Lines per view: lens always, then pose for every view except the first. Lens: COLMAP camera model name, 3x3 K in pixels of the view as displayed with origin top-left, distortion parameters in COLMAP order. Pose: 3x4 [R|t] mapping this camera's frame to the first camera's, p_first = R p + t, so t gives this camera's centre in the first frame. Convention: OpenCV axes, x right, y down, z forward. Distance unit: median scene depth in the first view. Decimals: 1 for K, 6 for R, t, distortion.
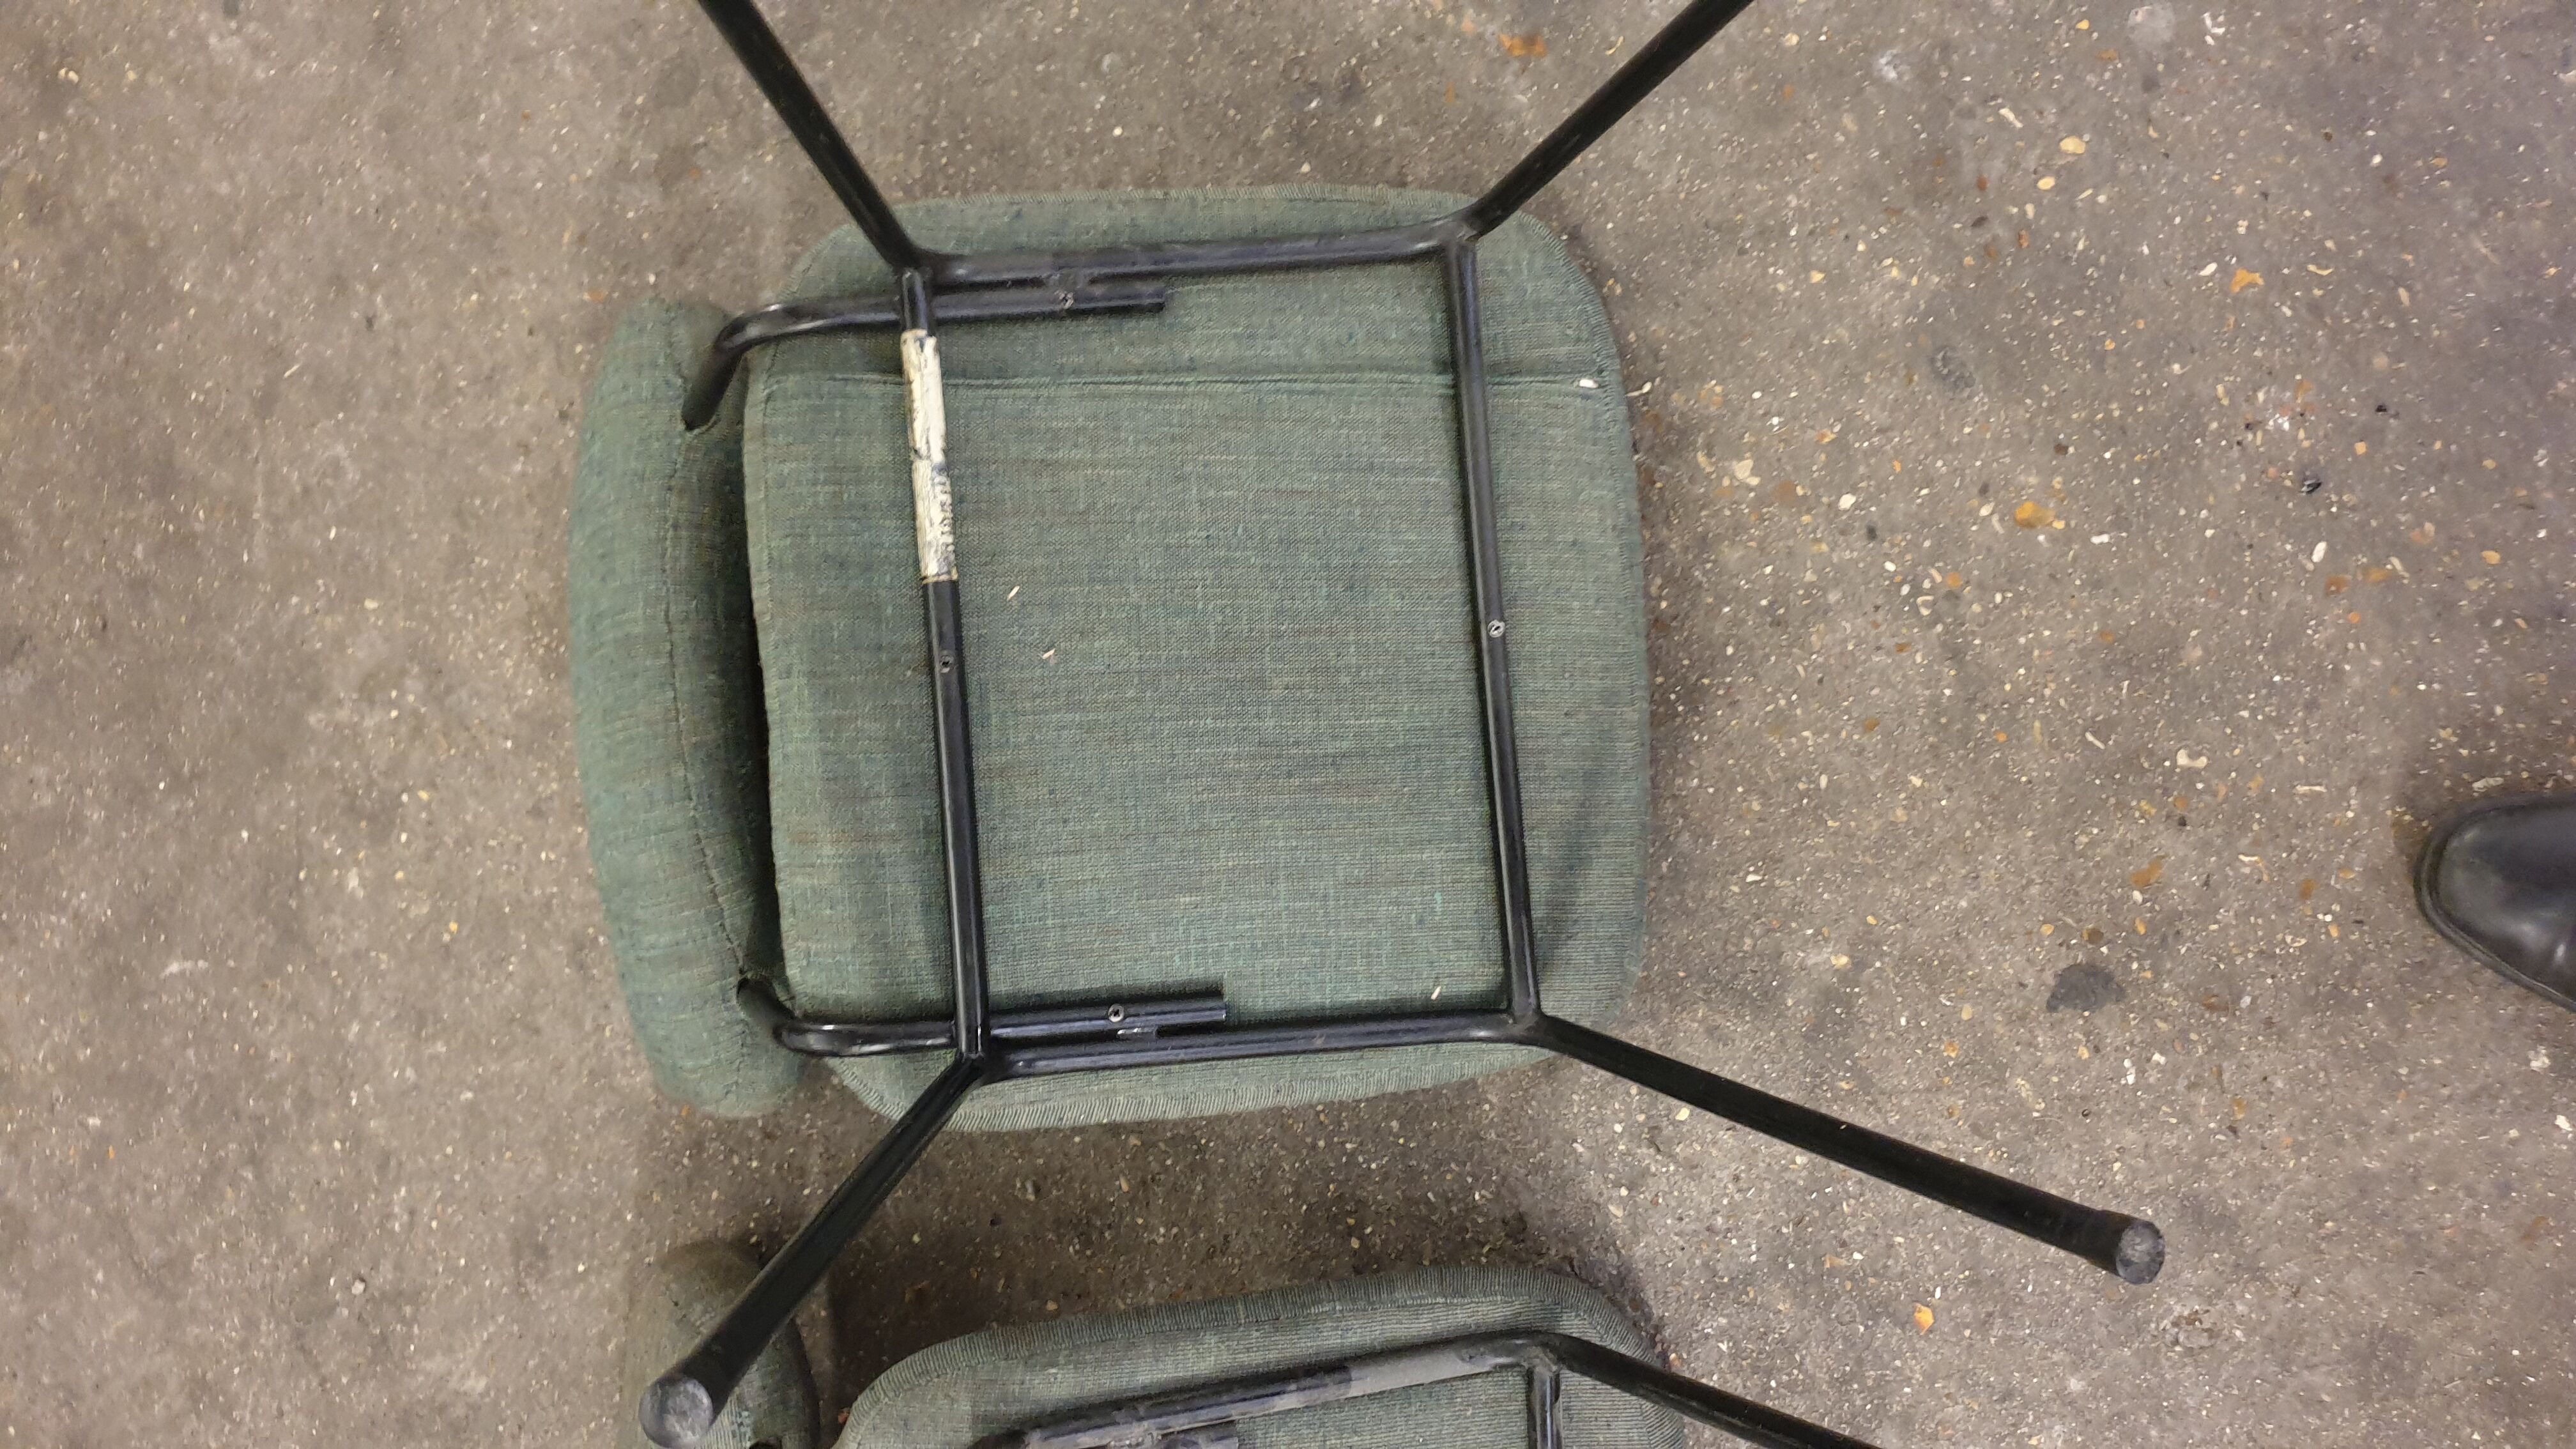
lens RADIAL K [[1987.1, 0, 1288.0], [0, 1987.1, 724.5], [0, 0, 1]] dist [0.035342, -0.001056]
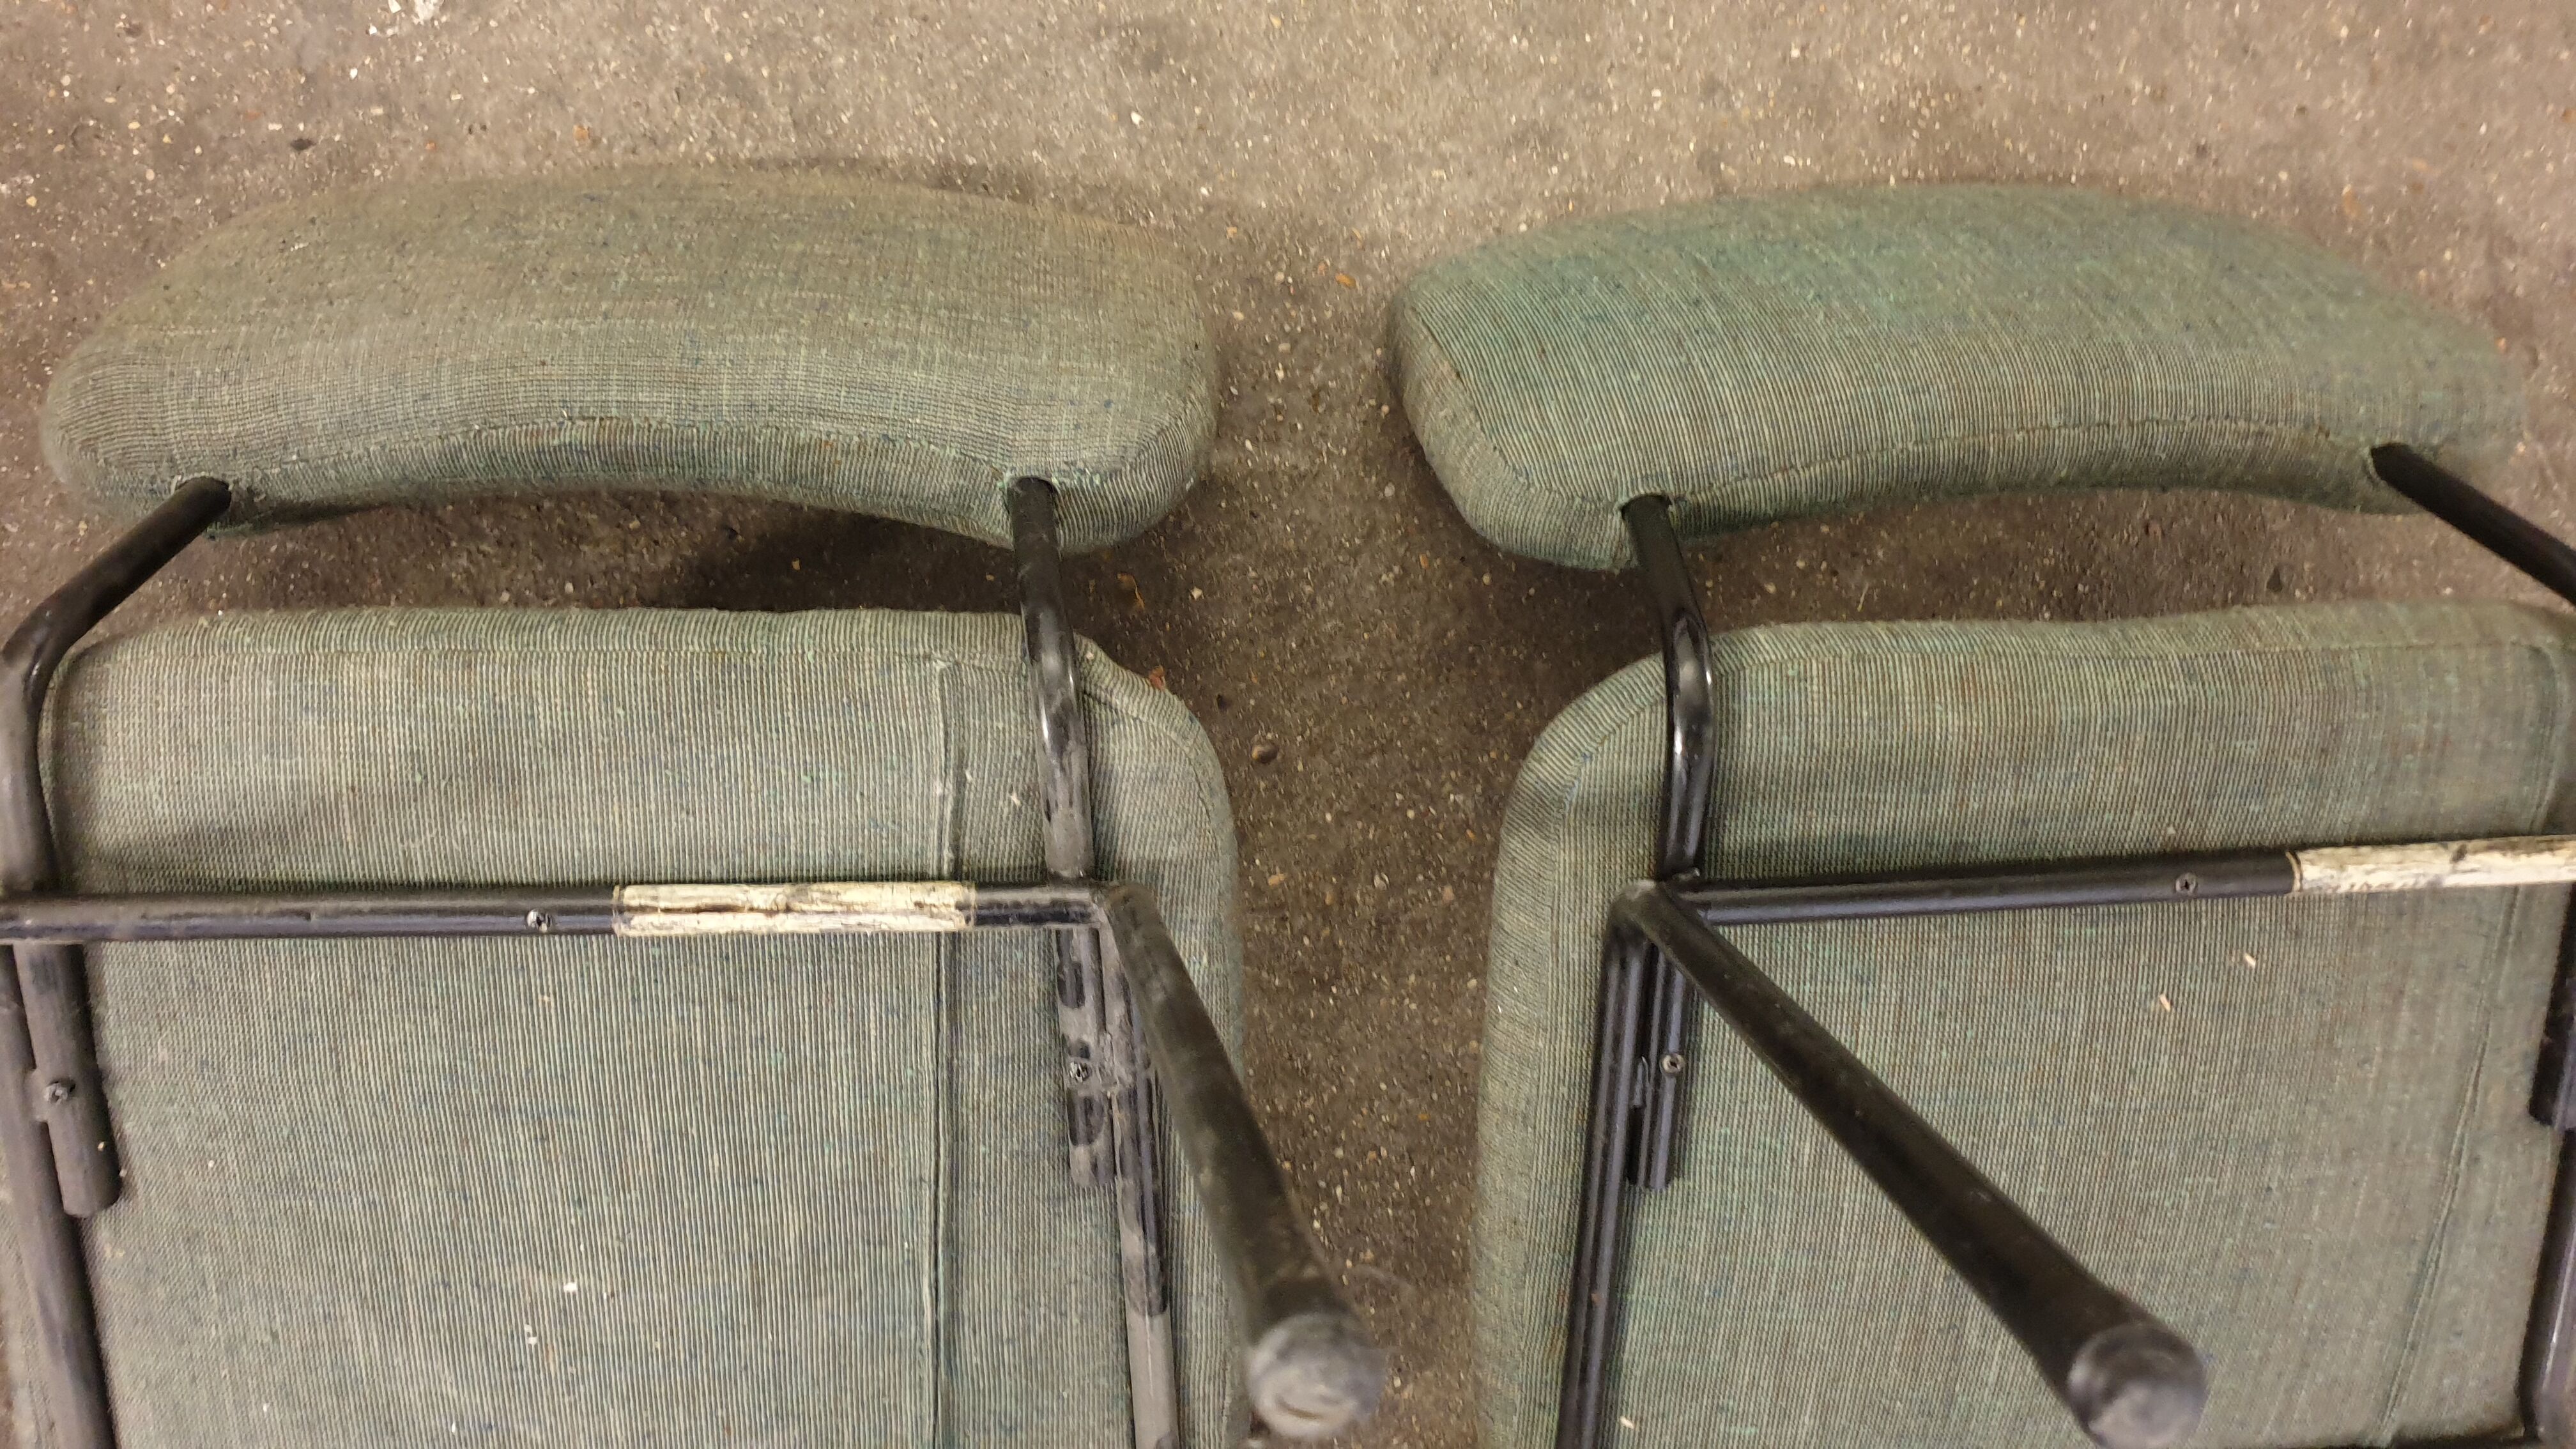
lens RADIAL K [[2023.5, 0, 1288.0], [0, 2023.5, 724.5], [0, 0, 1]] dist [-0.037980, 0.103108]
pose [[-0.042194, 0.990856, 0.128156, -0.235105], [-0.997239, -0.033921, -0.066066, 0.266956], [-0.061114, -0.130589, 0.989551, 0.206126]]
